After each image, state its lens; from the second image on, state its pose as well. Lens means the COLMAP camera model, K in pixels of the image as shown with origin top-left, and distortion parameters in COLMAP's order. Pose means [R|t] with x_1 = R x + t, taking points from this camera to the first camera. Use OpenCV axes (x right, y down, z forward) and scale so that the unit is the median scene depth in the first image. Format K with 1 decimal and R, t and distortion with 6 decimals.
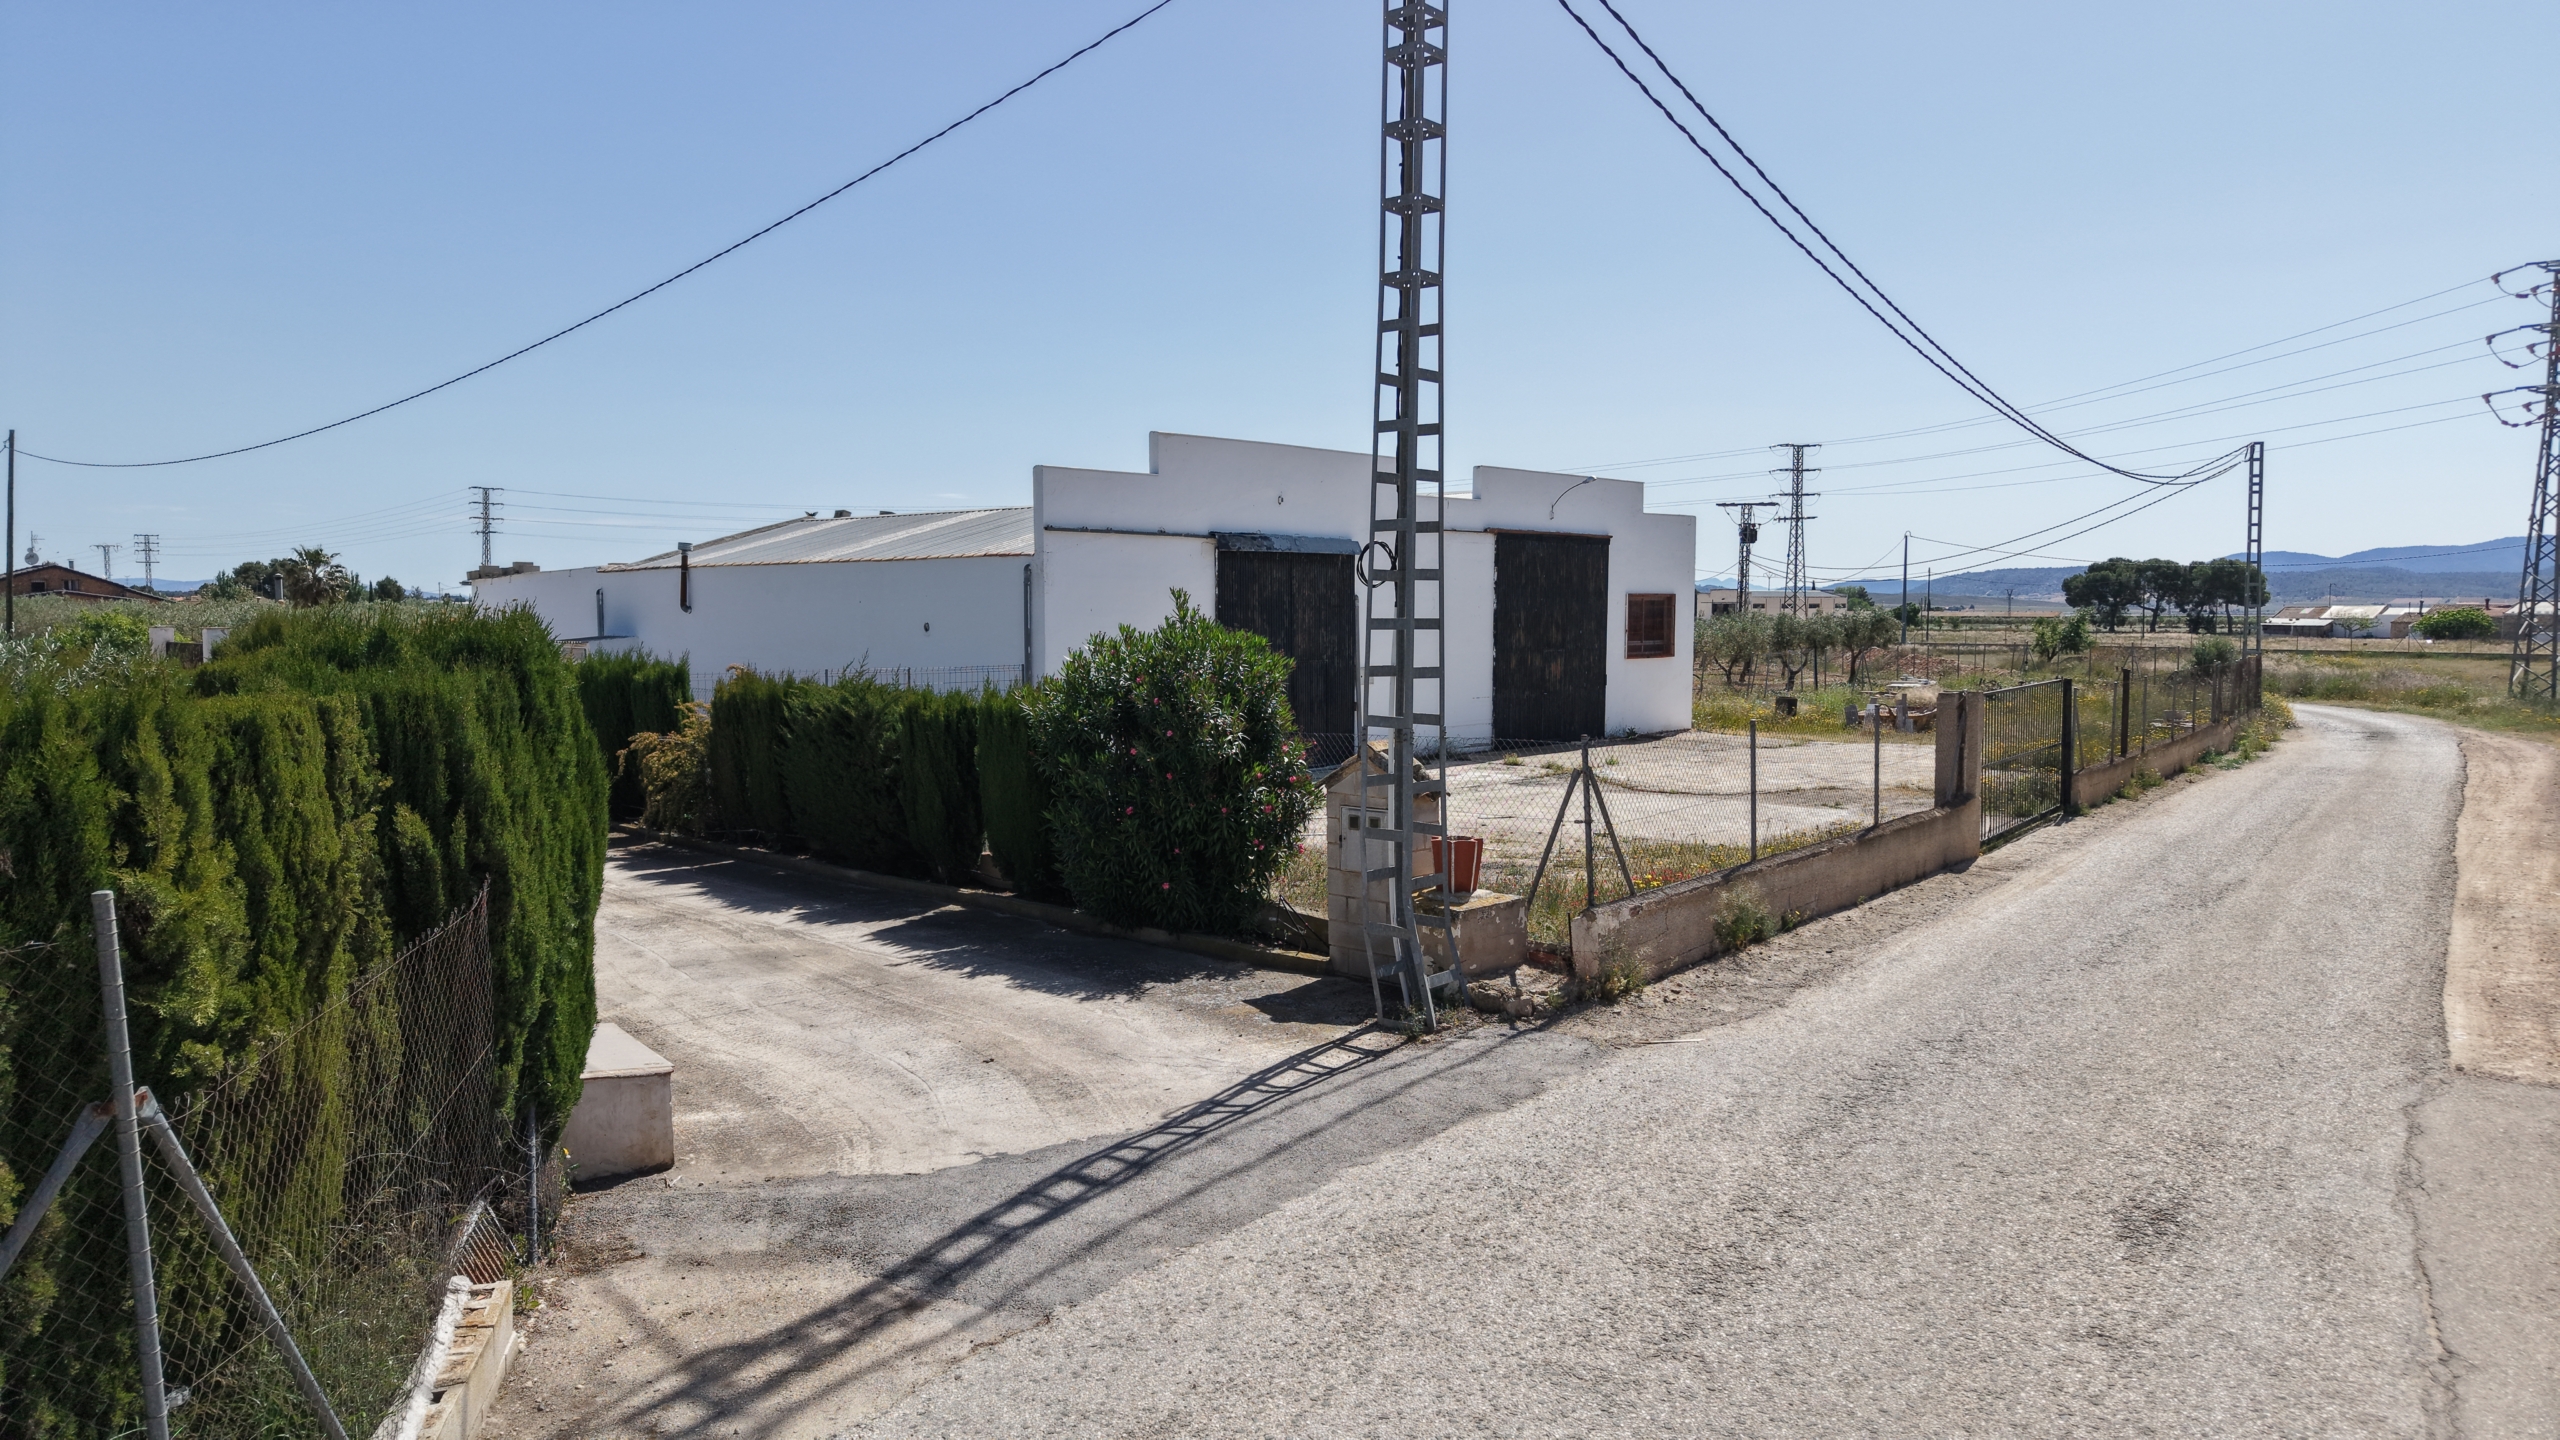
lens RADIAL K [[1737.5, 0, 1280.0], [0, 1737.5, 720.0], [0, 0, 1]] dist [0.114411, -0.190774]
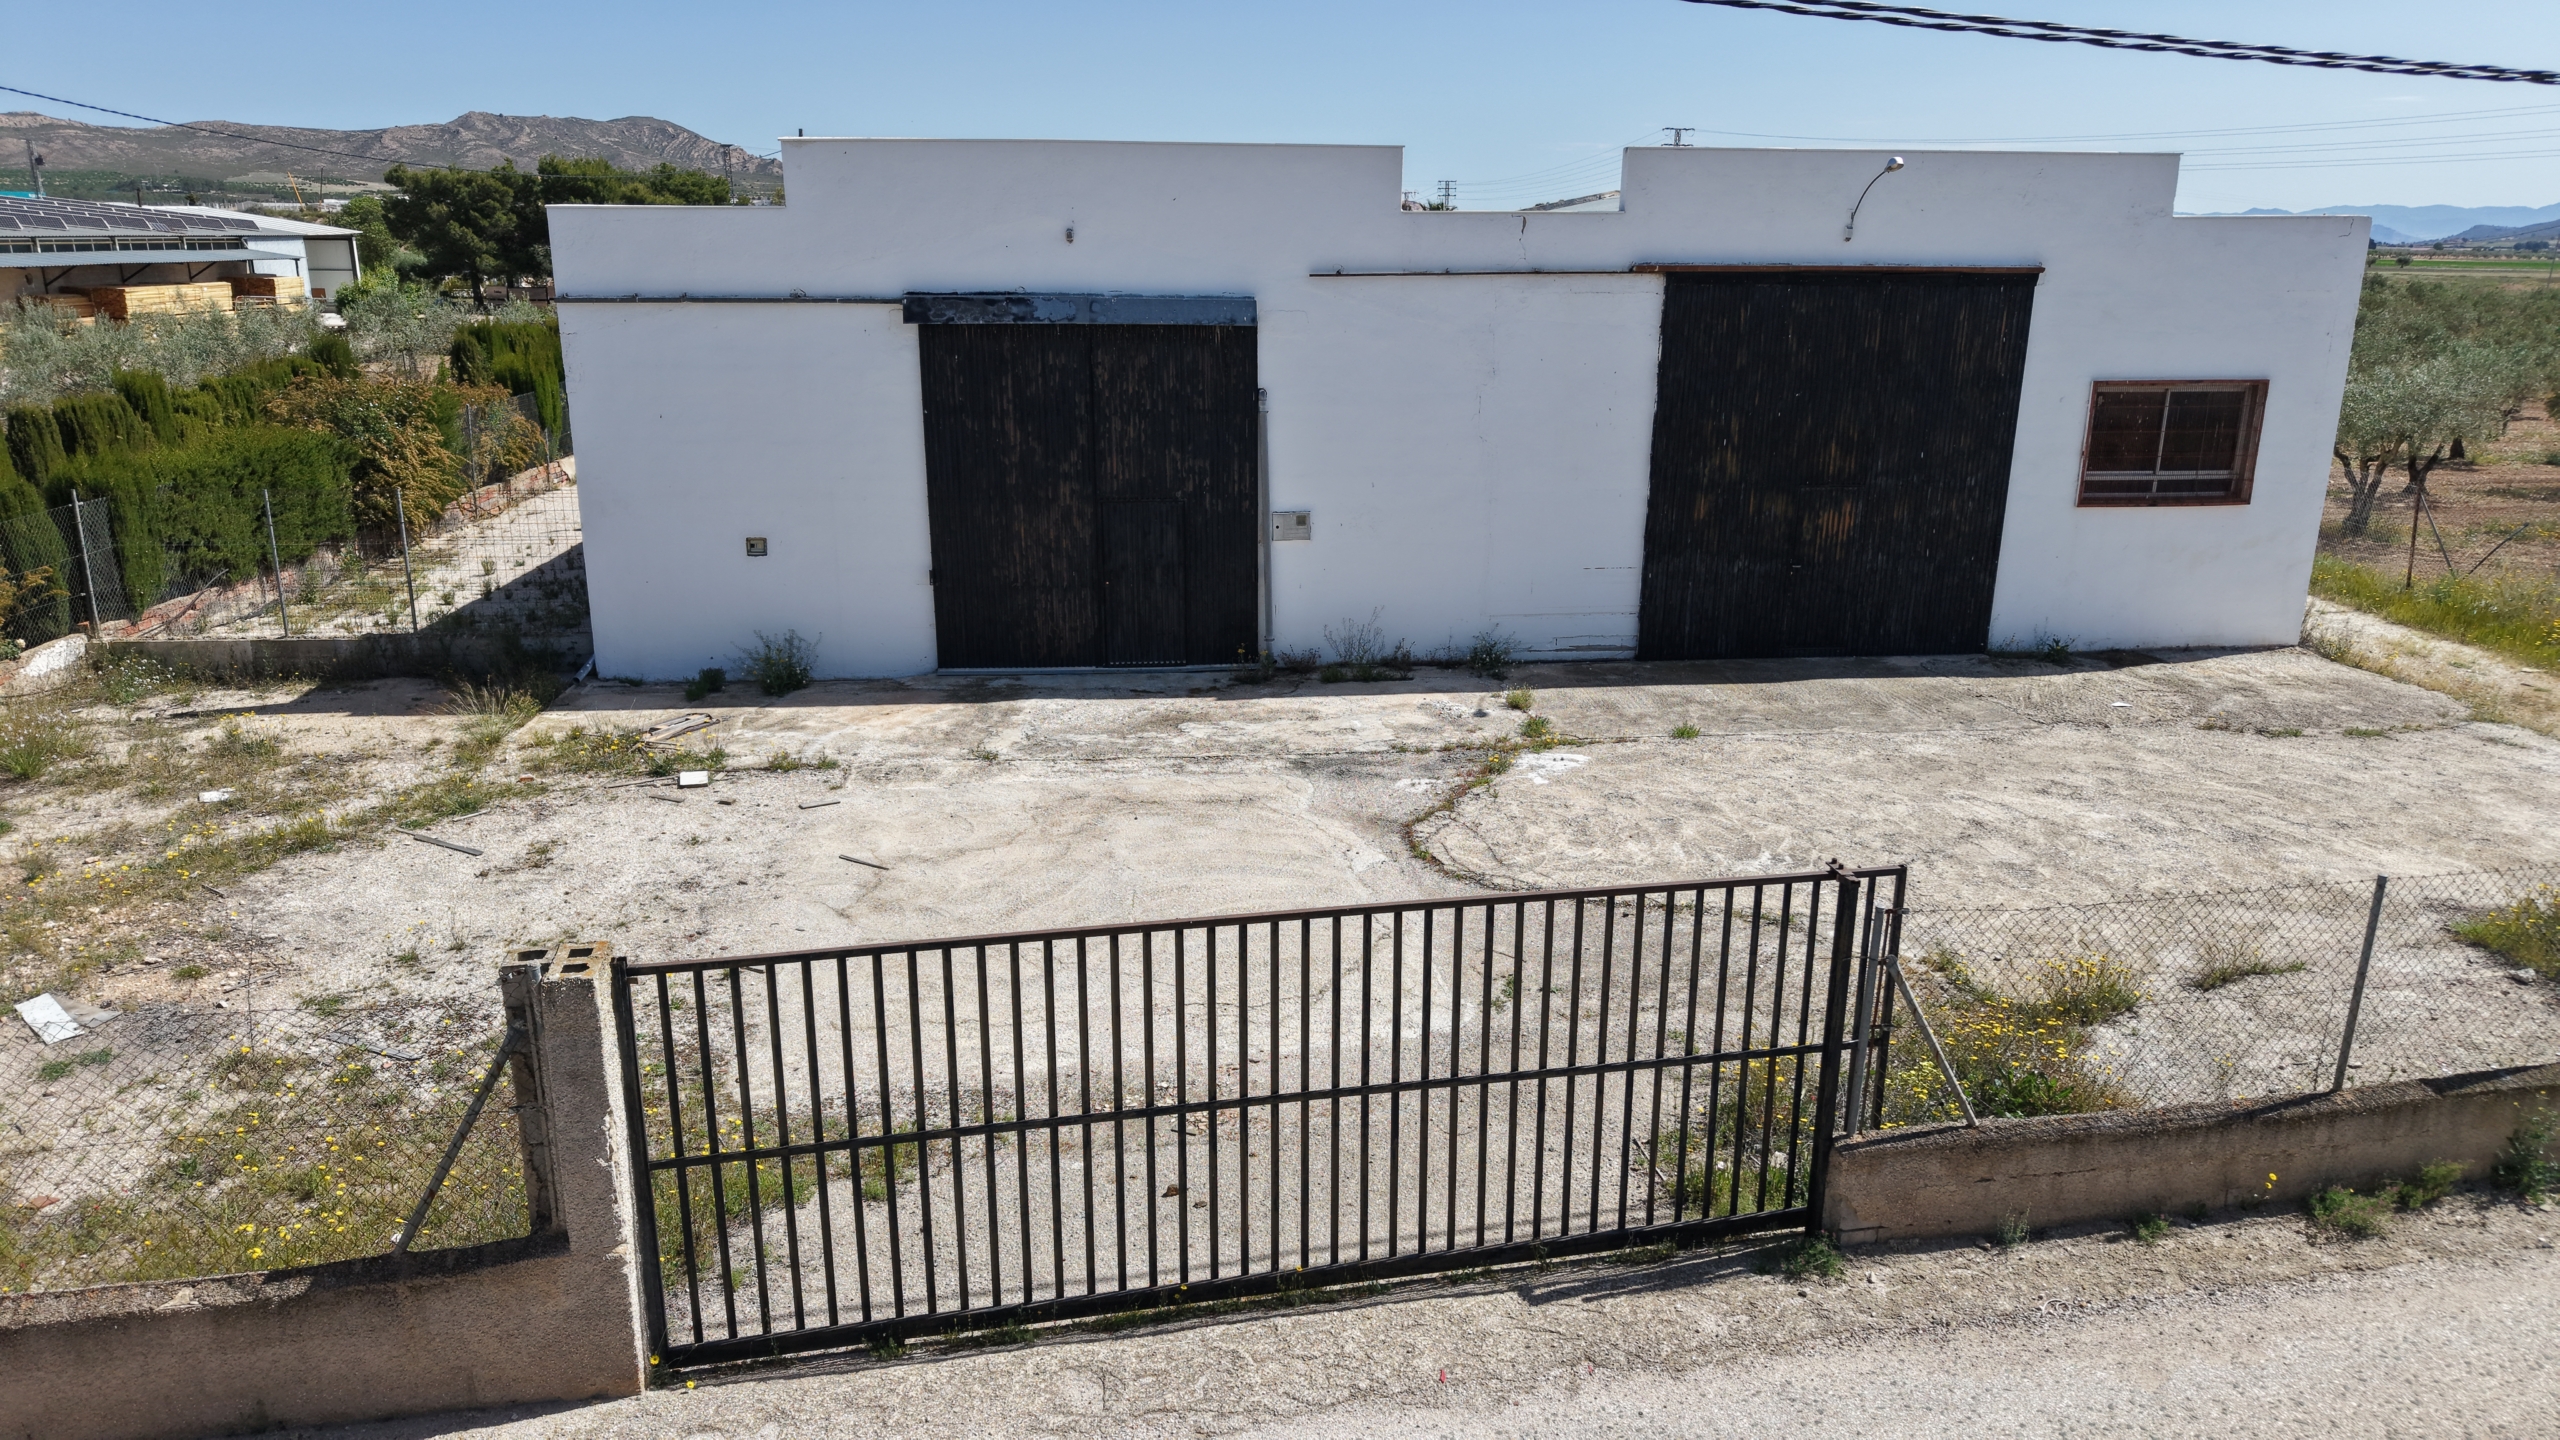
lens RADIAL K [[1737.5, 0, 1280.0], [0, 1737.5, 720.0], [0, 0, 1]] dist [0.114411, -0.190774]
pose [[0.743723, 0.185629, -0.642198, 0.394939], [-0.051606, 0.973749, 0.221699, -0.082307], [0.666493, -0.131741, 0.733778, 0.468110]]
